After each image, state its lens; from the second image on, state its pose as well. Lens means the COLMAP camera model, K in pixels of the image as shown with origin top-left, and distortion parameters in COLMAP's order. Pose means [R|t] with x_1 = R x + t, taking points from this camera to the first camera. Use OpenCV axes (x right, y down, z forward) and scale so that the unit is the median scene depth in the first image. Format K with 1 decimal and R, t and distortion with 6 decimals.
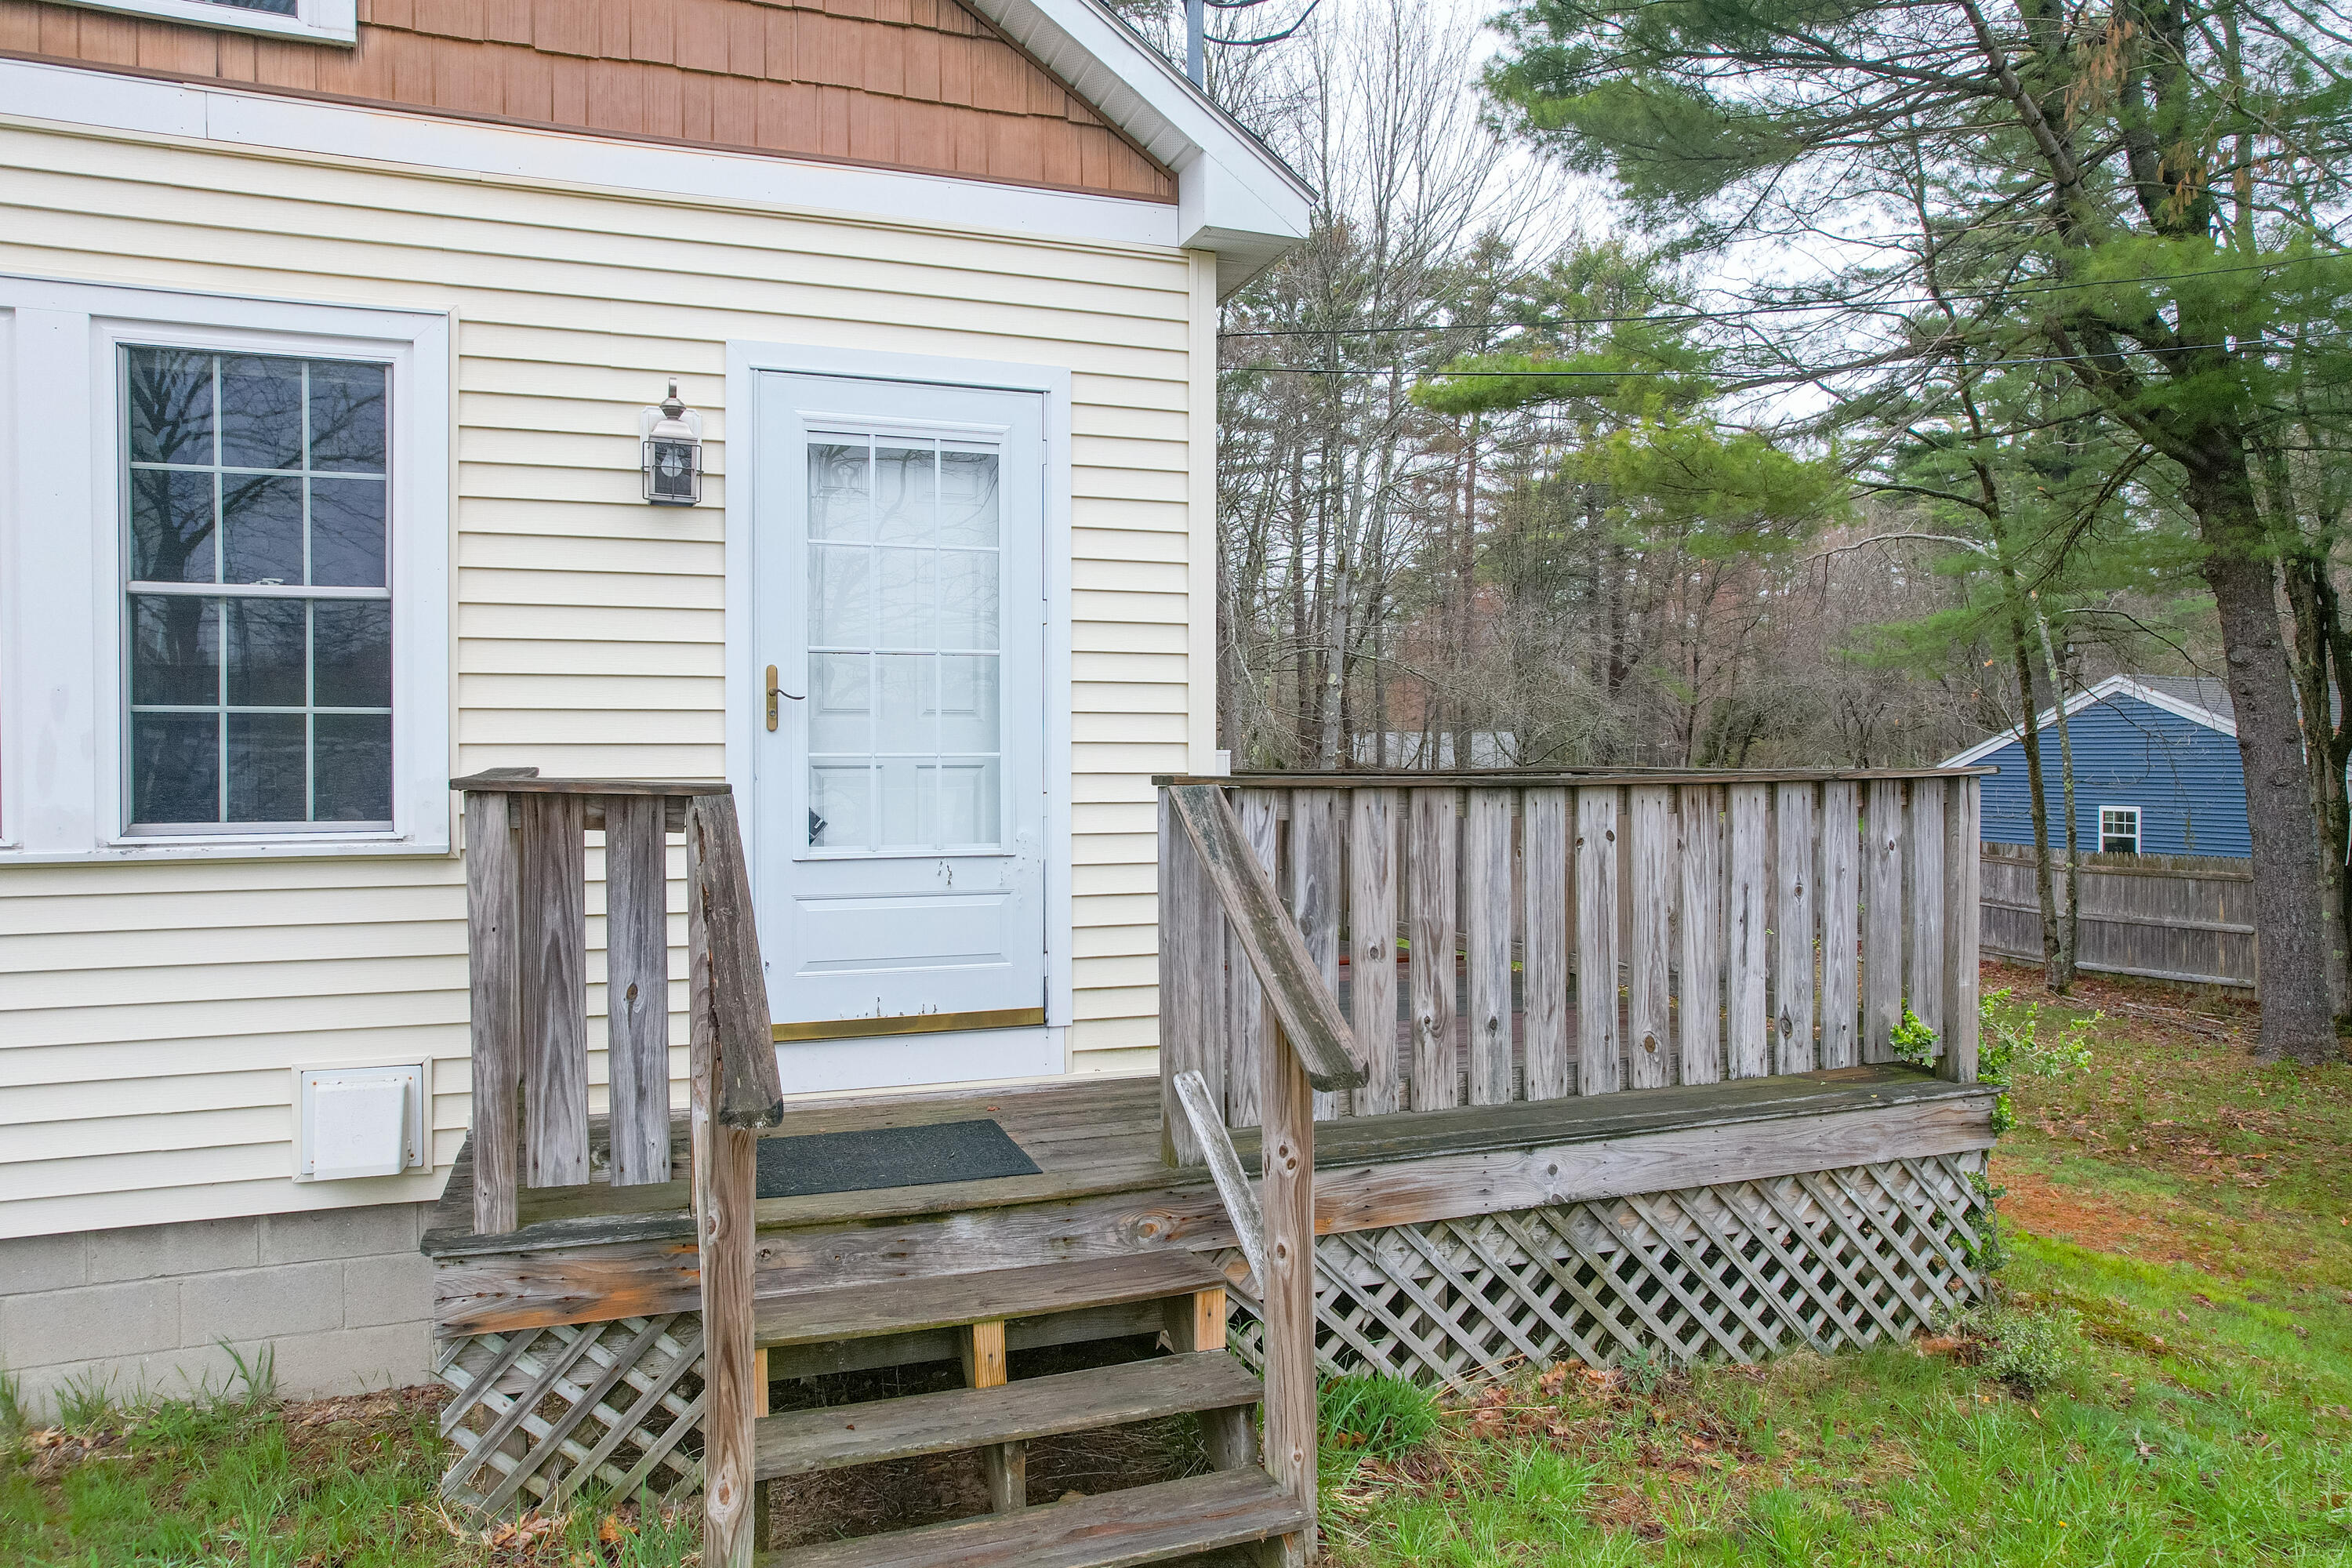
lens RADIAL K [[1502.9, 0, 1166.0], [0, 1502.9, 778.8], [0, 0, 1]] dist [-0.077799, 0.069913]
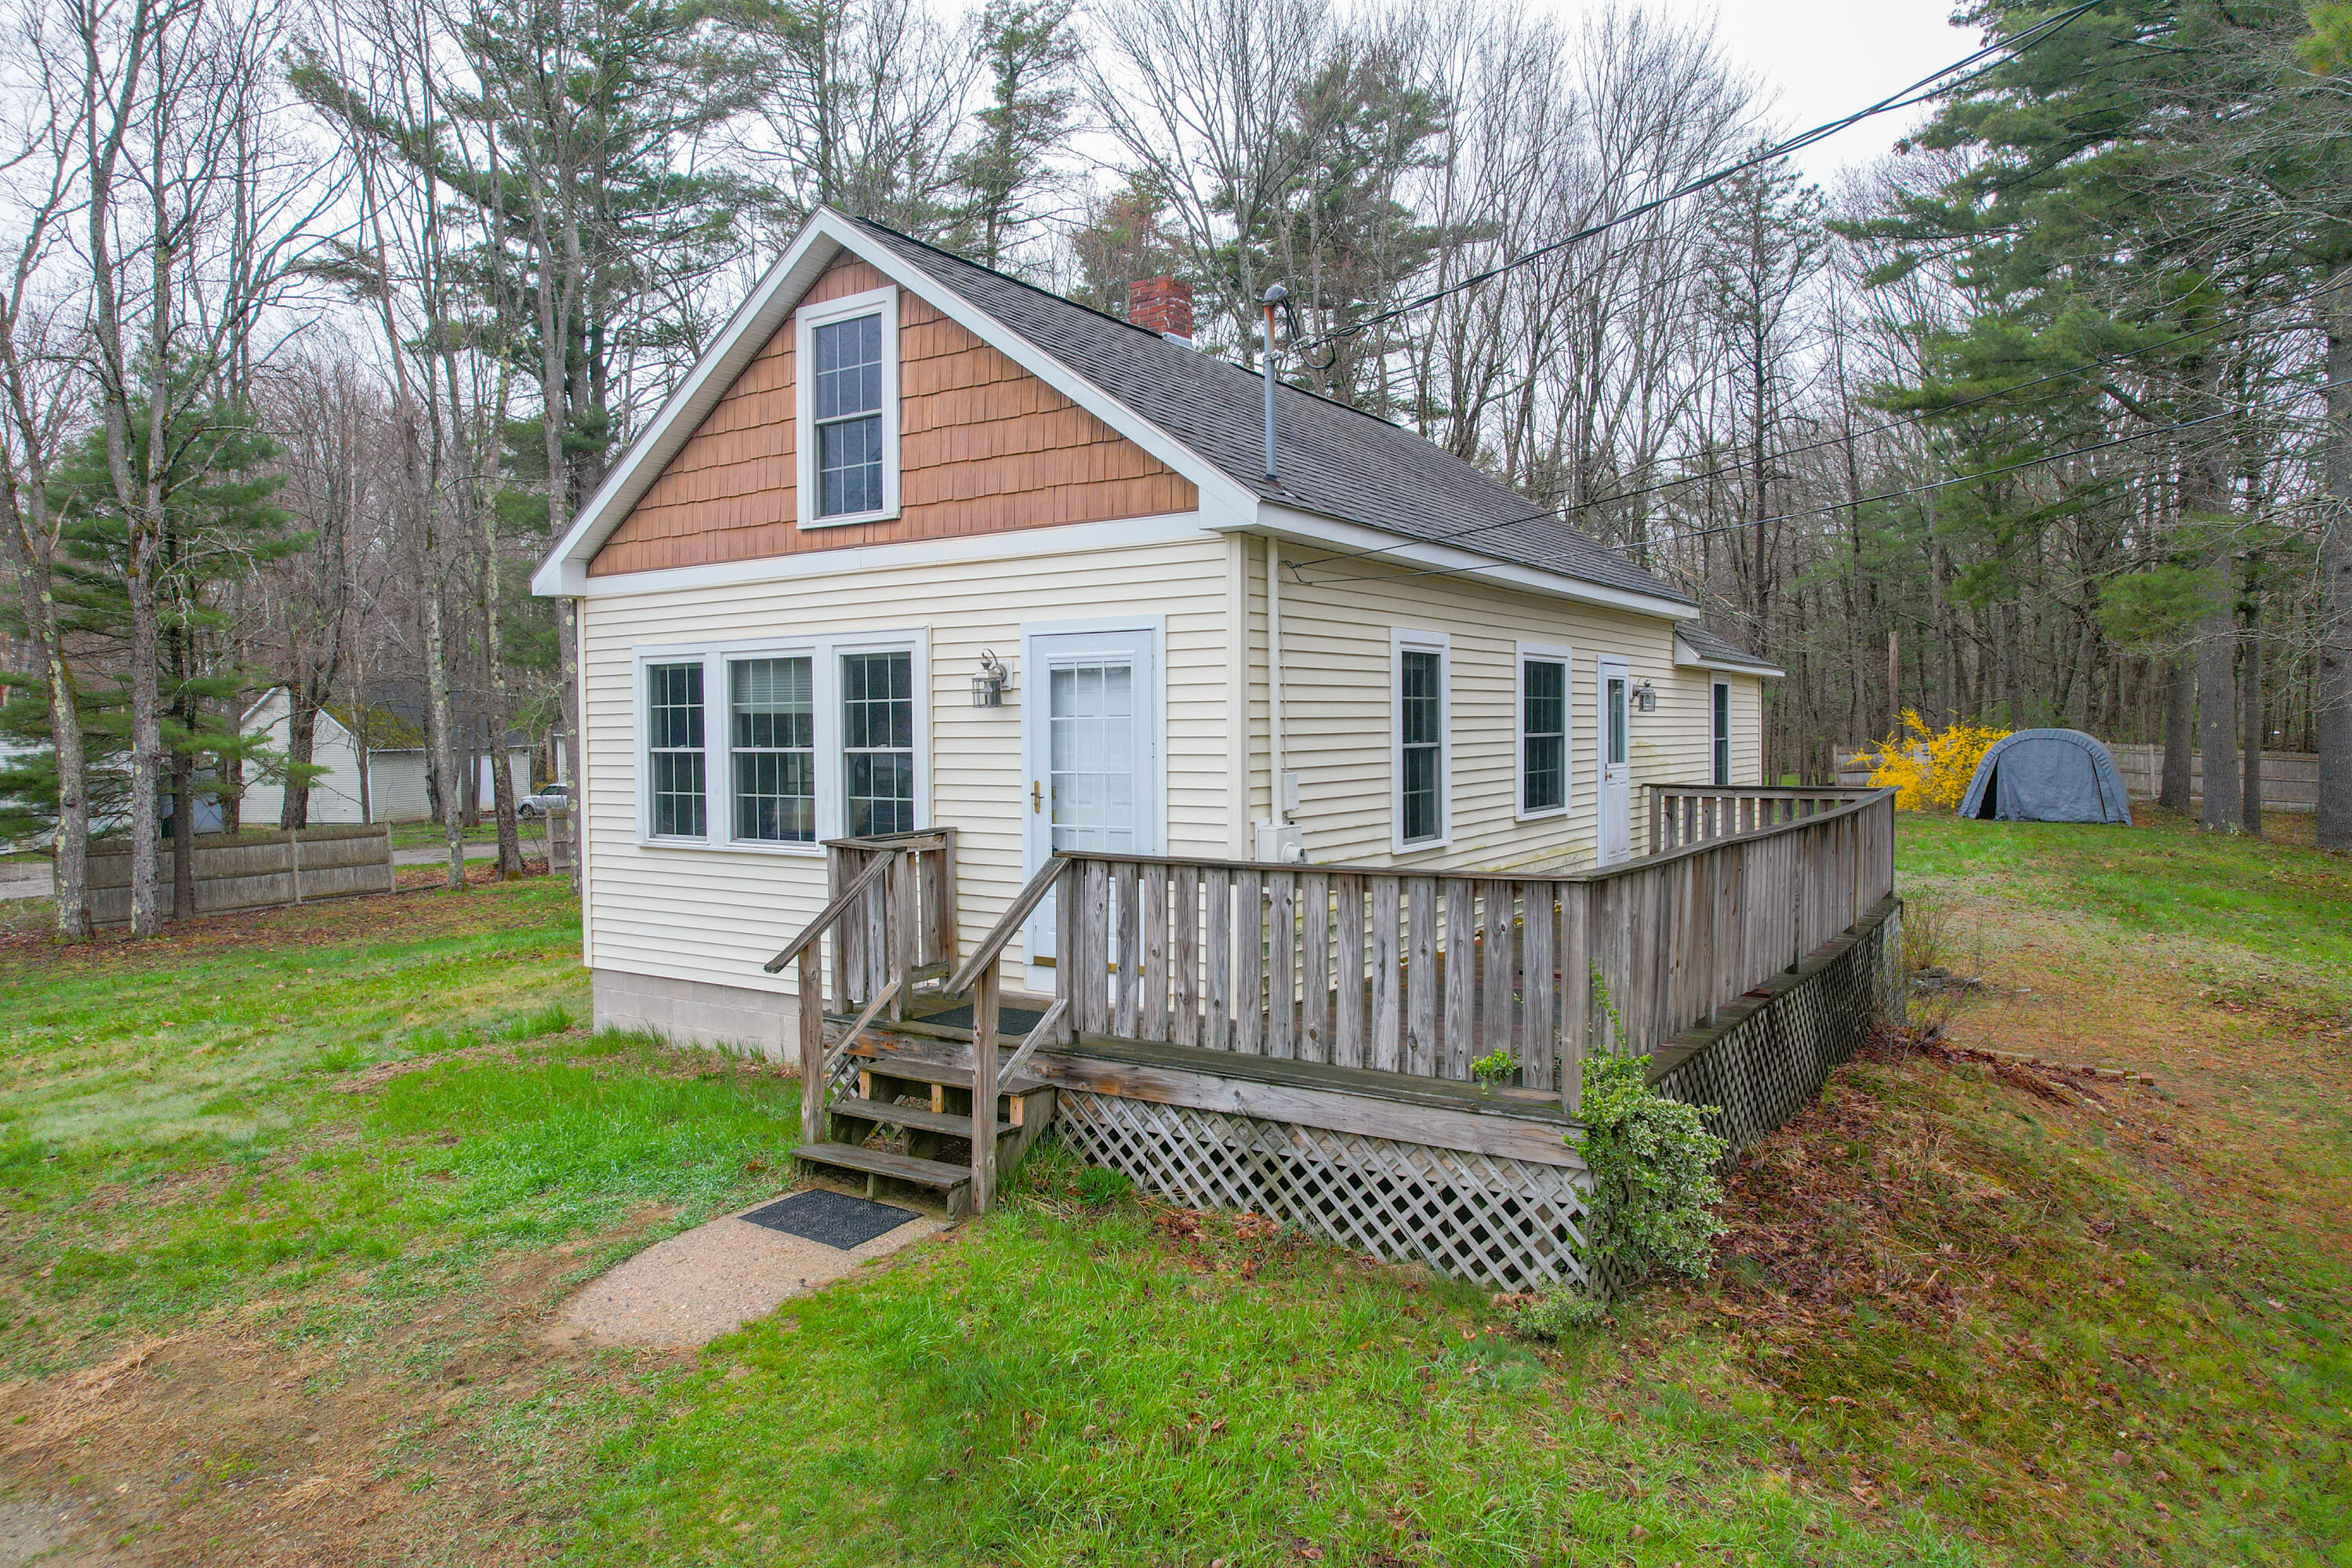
lens RADIAL K [[1502.9, 0, 1166.0], [0, 1502.9, 778.8], [0, 0, 1]] dist [-0.077799, 0.069913]
pose [[0.592876, 0.023533, -0.804950, 1.499538], [-0.012110, 0.999720, 0.020308, -0.123288], [0.805203, -0.002293, 0.592995, -0.070463]]
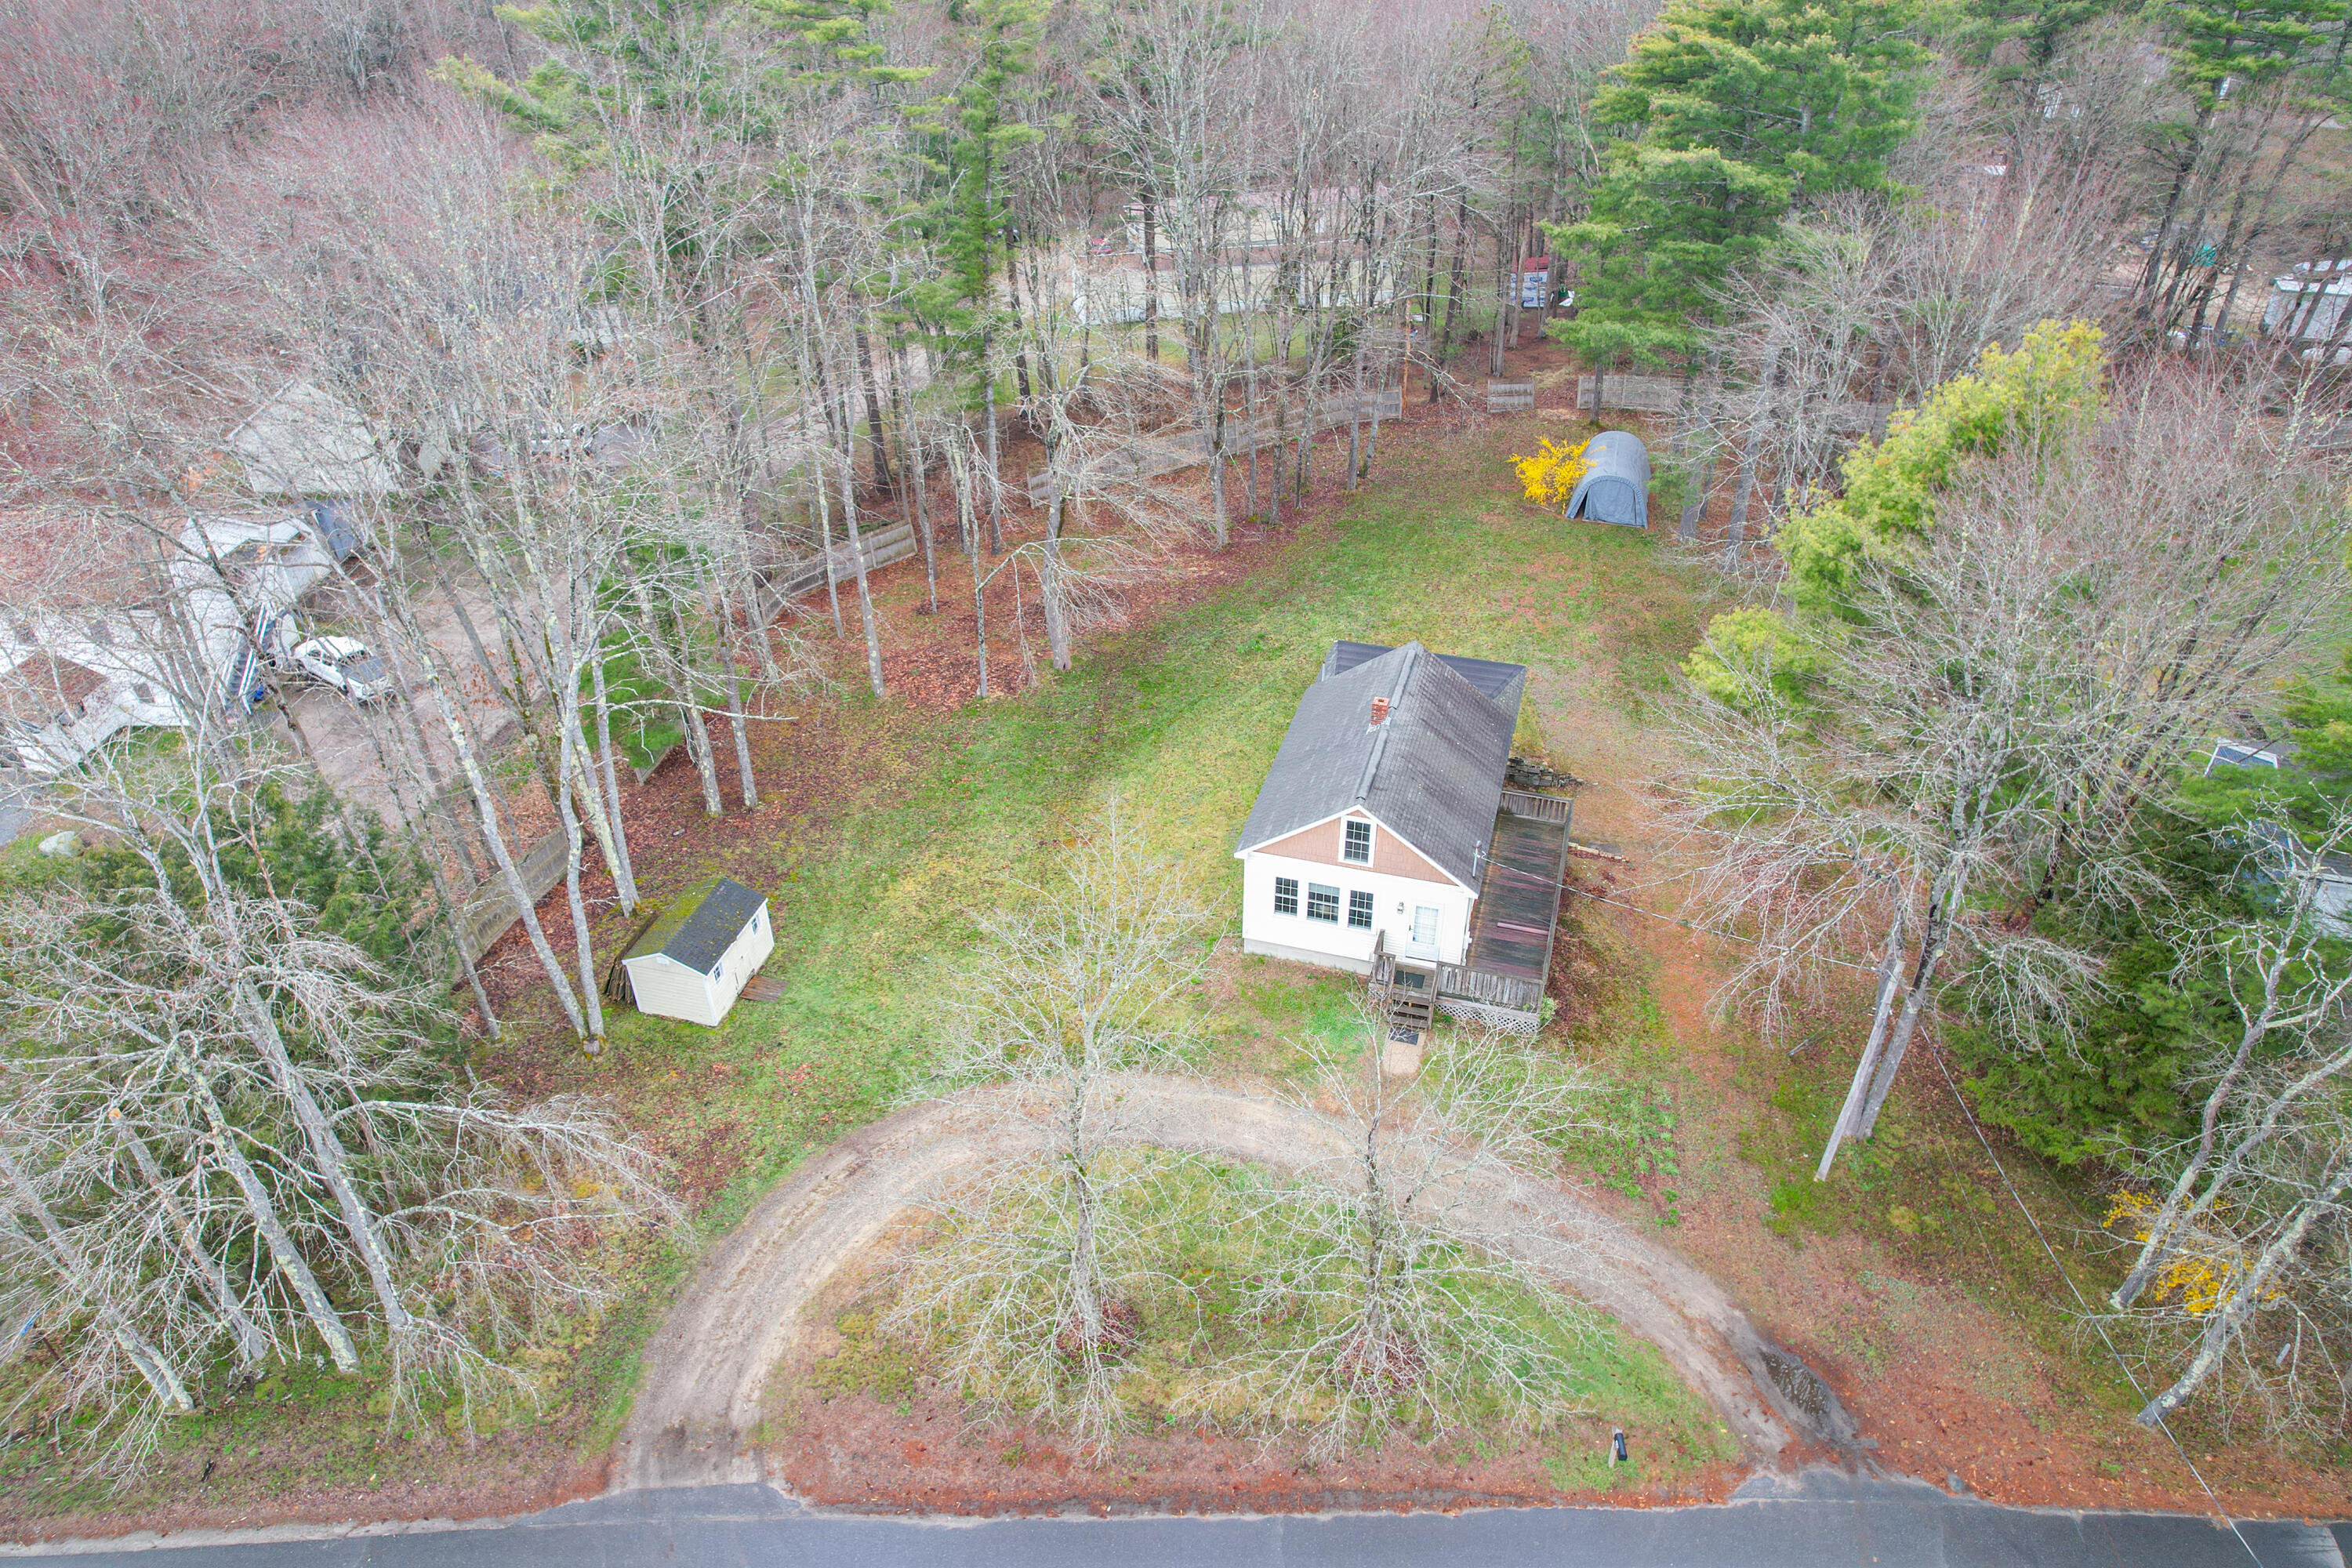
lens RADIAL K [[1503.1, 0, 1165.0], [0, 1503.1, 781.8], [0, 0, 1]] dist [-0.058024, 0.016037]
pose [[0.798619, 0.324759, -0.506694, 2.881010], [-0.007084, 0.846927, 0.531662, -5.650655], [0.601795, -0.421006, 0.678673, -5.709485]]
